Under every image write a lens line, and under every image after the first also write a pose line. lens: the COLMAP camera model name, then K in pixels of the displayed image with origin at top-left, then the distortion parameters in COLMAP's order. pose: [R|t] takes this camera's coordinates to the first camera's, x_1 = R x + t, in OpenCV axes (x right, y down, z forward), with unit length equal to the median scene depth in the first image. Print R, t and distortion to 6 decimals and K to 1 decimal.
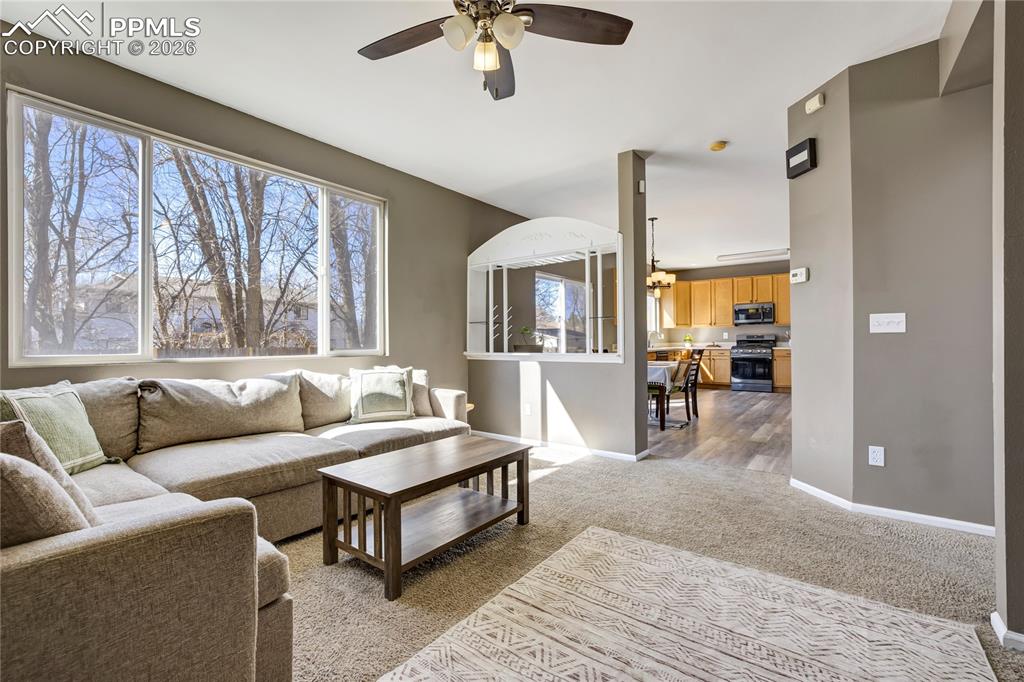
lens RADIAL K [[442.3, 0, 512.0], [0, 442.3, 341.0], [0, 0, 1]] dist [-0.033266, 0.017582]
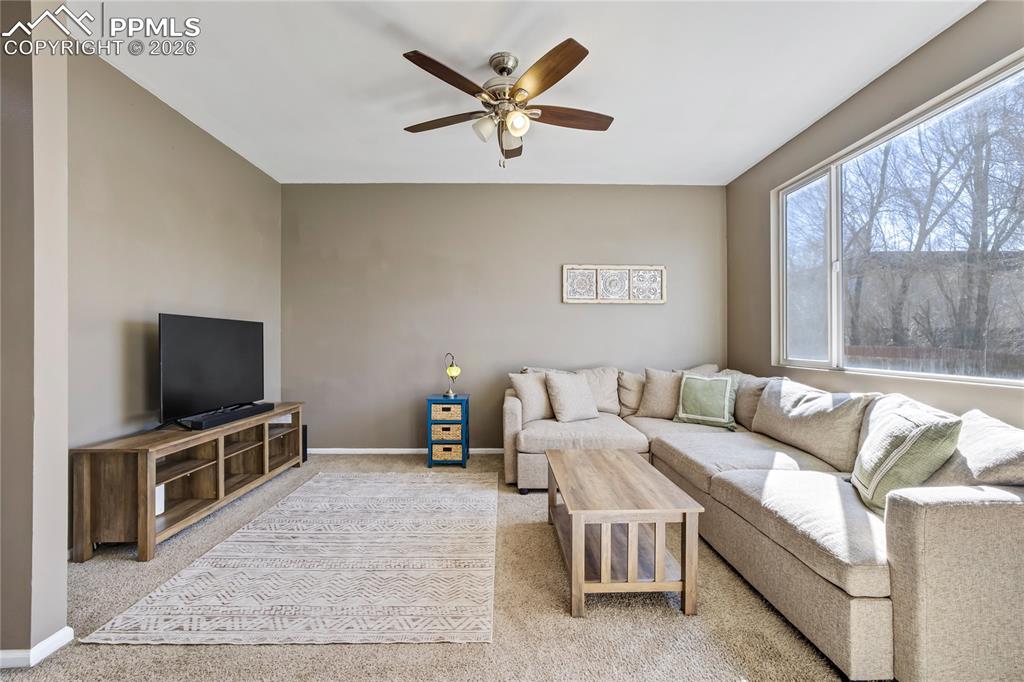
lens RADIAL K [[442.3, 0, 512.0], [0, 442.3, 341.0], [0, 0, 1]] dist [-0.033266, 0.017582]
pose [[-0.786530, 0.003538, -0.617542, 0.403991], [0.003780, 0.999992, 0.000915, -0.022336], [0.617541, -0.001615, -0.786537, 1.112161]]
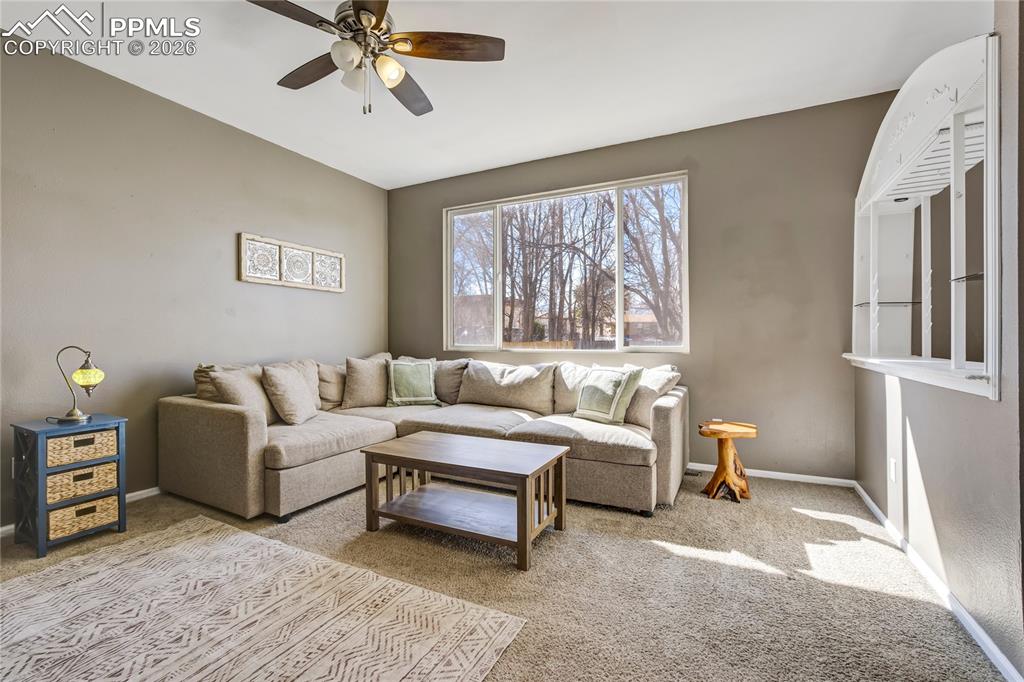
lens RADIAL K [[442.3, 0, 512.0], [0, 442.3, 341.0], [0, 0, 1]] dist [-0.033266, 0.017582]
pose [[0.181214, 0.009688, -0.983396, 0.588712], [0.003156, 0.999941, 0.010433, -0.001969], [0.983439, -0.004994, 0.181172, 0.623070]]
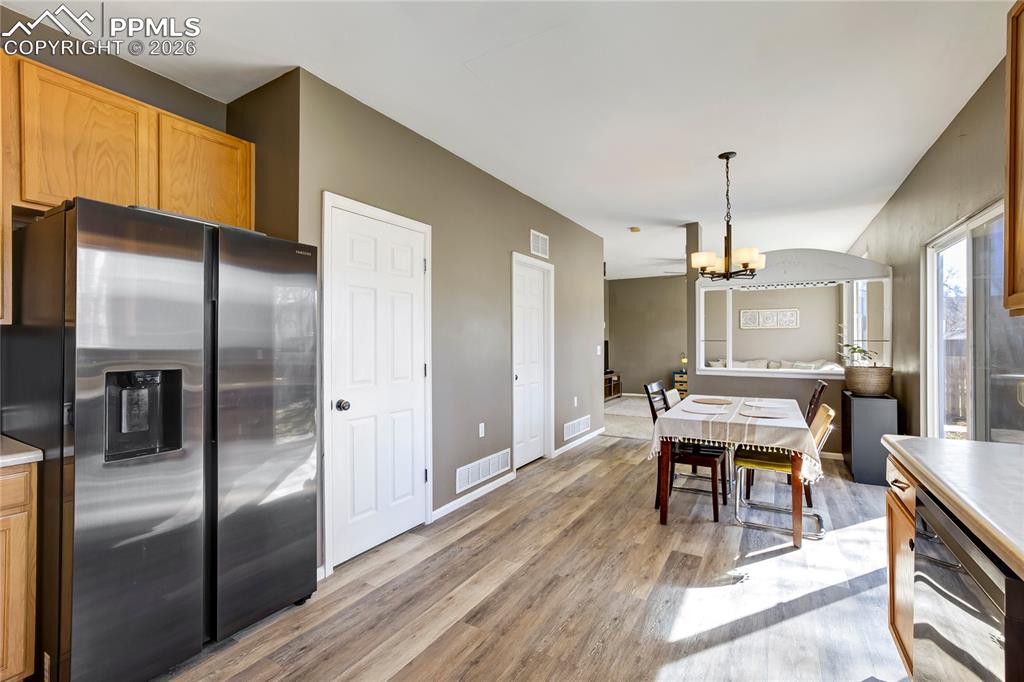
lens RADIAL K [[450.6, 0, 514.7], [0, 450.6, 339.6], [0, 0, 1]] dist [-0.035293, 0.017938]
pose [[-0.992929, 0.009913, -0.118296, 1.157352], [0.010527, 0.999934, -0.004568, -0.067455], [0.118243, -0.005781, -0.992968, 2.695054]]
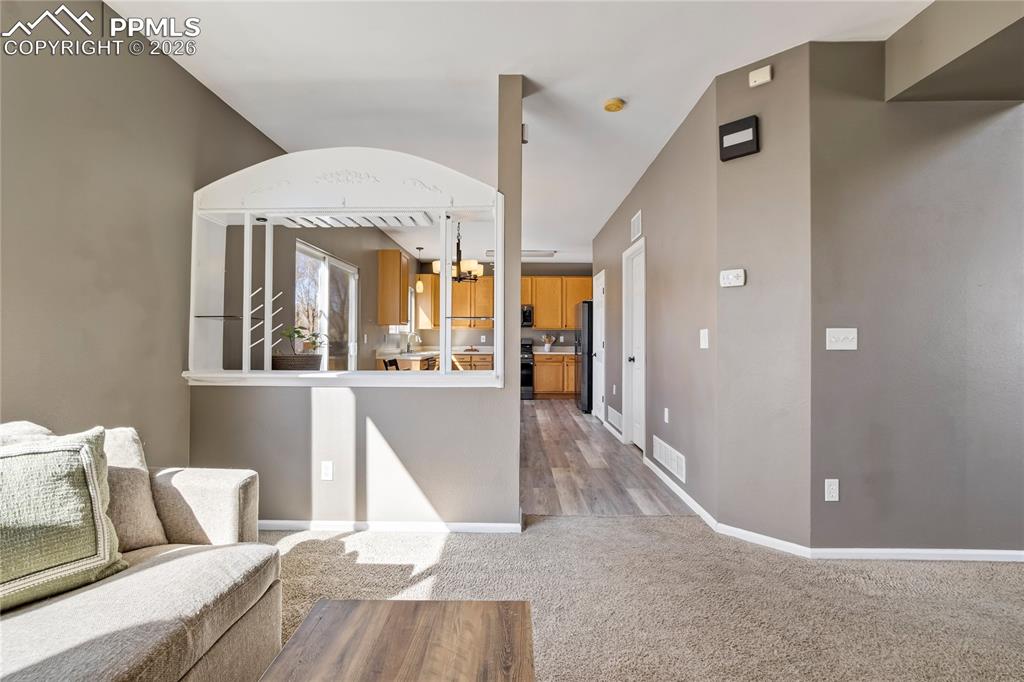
lens RADIAL K [[483.4, 0, 510.5], [0, 483.4, 332.2], [0, 0, 1]] dist [-0.004339, 0.000015]
pose [[0.801415, 0.018219, 0.597832, -0.203695], [-0.008964, 0.999790, -0.018452, -0.023144], [-0.598042, 0.009428, 0.801409, 0.458310]]
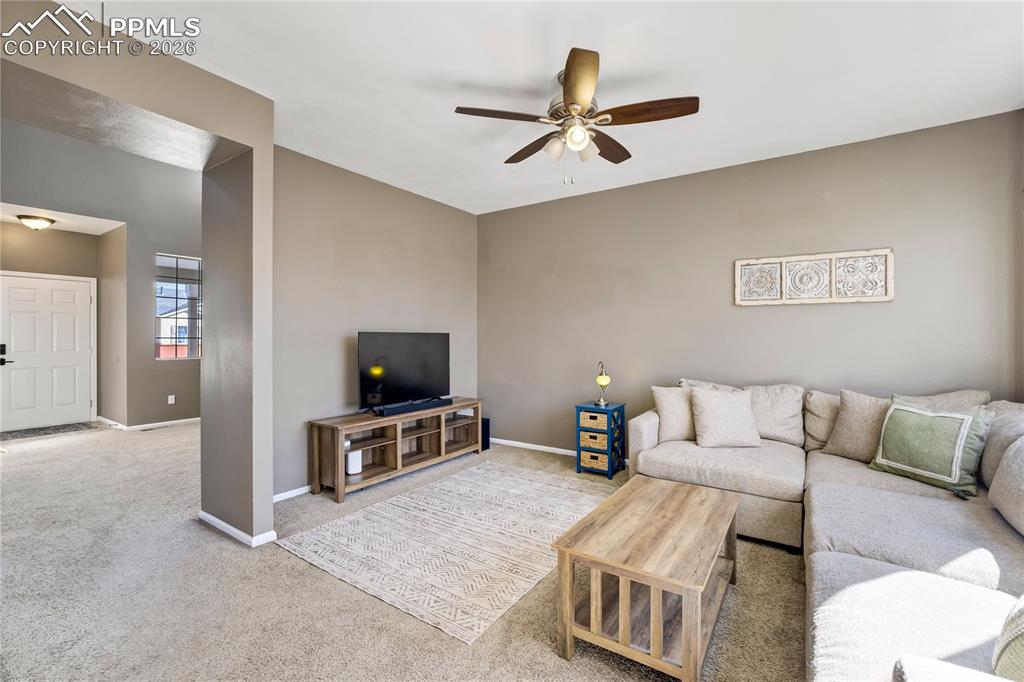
lens RADIAL K [[443.0, 0, 514.3], [0, 443.0, 334.2], [0, 0, 1]] dist [-0.036350, 0.017953]
pose [[-0.998455, 0.005594, -0.055277, 0.101339], [0.005720, 0.999981, -0.002116, -0.061254], [0.055264, -0.002429, -0.998469, 1.246052]]
